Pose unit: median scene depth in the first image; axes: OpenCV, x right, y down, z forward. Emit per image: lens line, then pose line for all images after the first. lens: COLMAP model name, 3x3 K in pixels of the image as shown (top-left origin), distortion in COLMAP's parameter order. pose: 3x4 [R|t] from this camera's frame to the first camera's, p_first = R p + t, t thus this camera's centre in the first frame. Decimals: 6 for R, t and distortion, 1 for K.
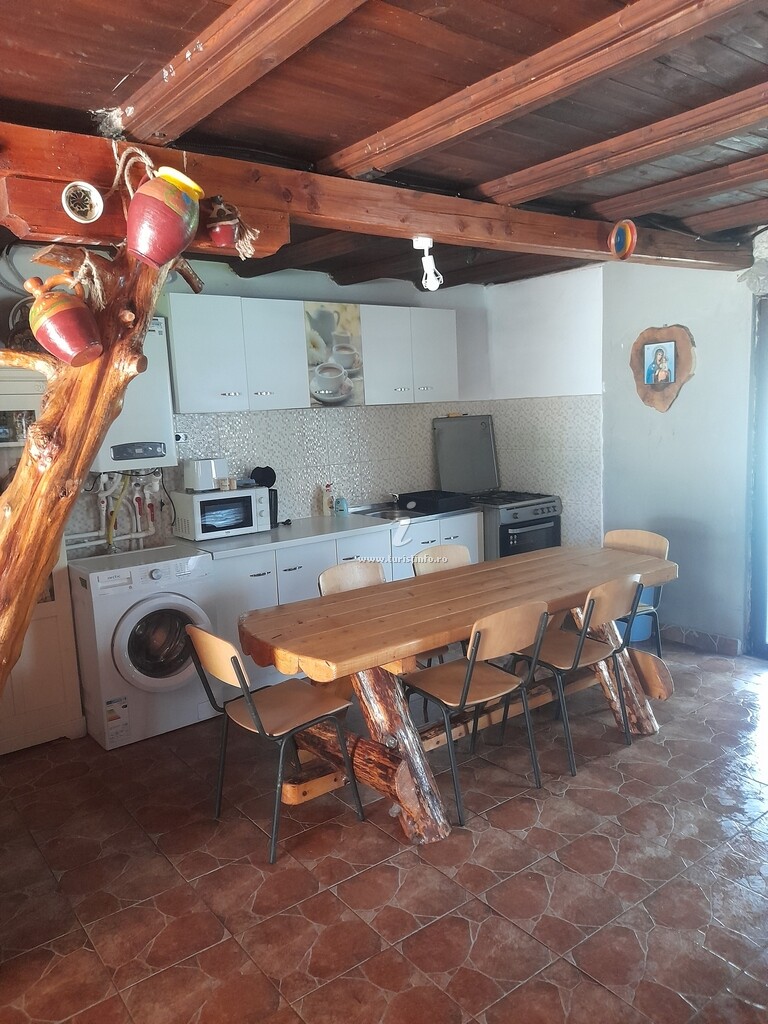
lens RADIAL K [[758.5, 0, 383.8], [0, 758.5, 514.3], [0, 0, 1]] dist [0.028911, -0.003424]
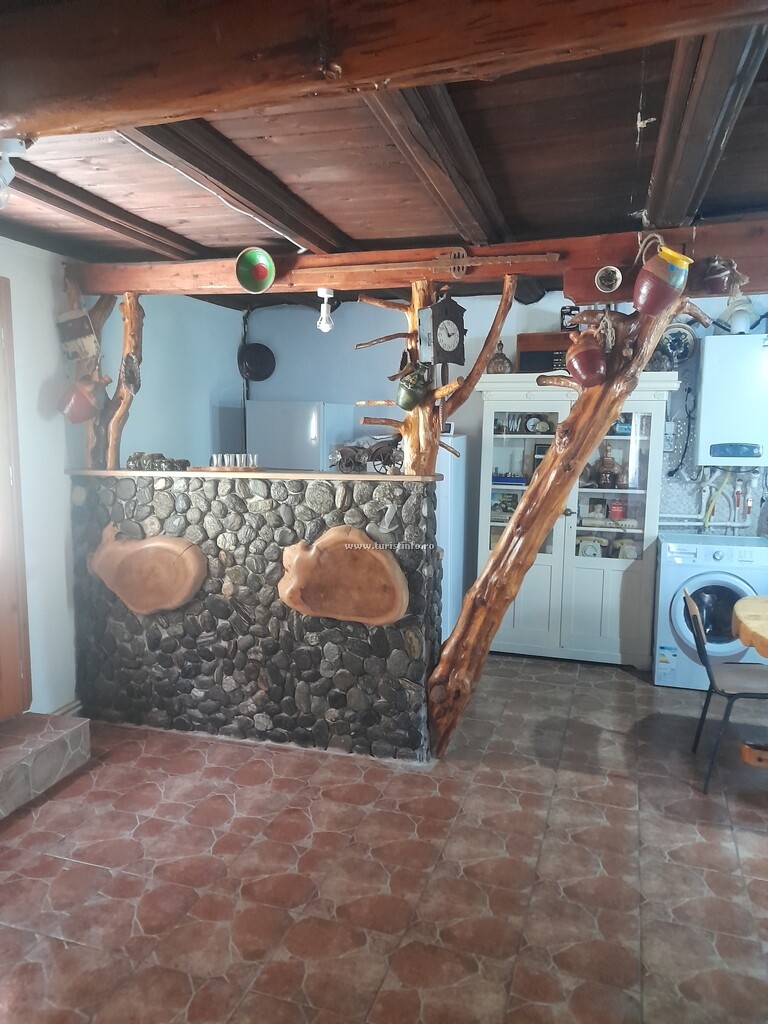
lens RADIAL K [[758.5, 0, 383.2], [0, 758.5, 511.1], [0, 0, 1]] dist [0.028911, -0.003424]
pose [[0.572015, 0.145359, -0.807261, 0.434050], [-0.144733, 0.986617, 0.075098, -0.002050], [0.807373, 0.073880, 0.585398, -0.143774]]
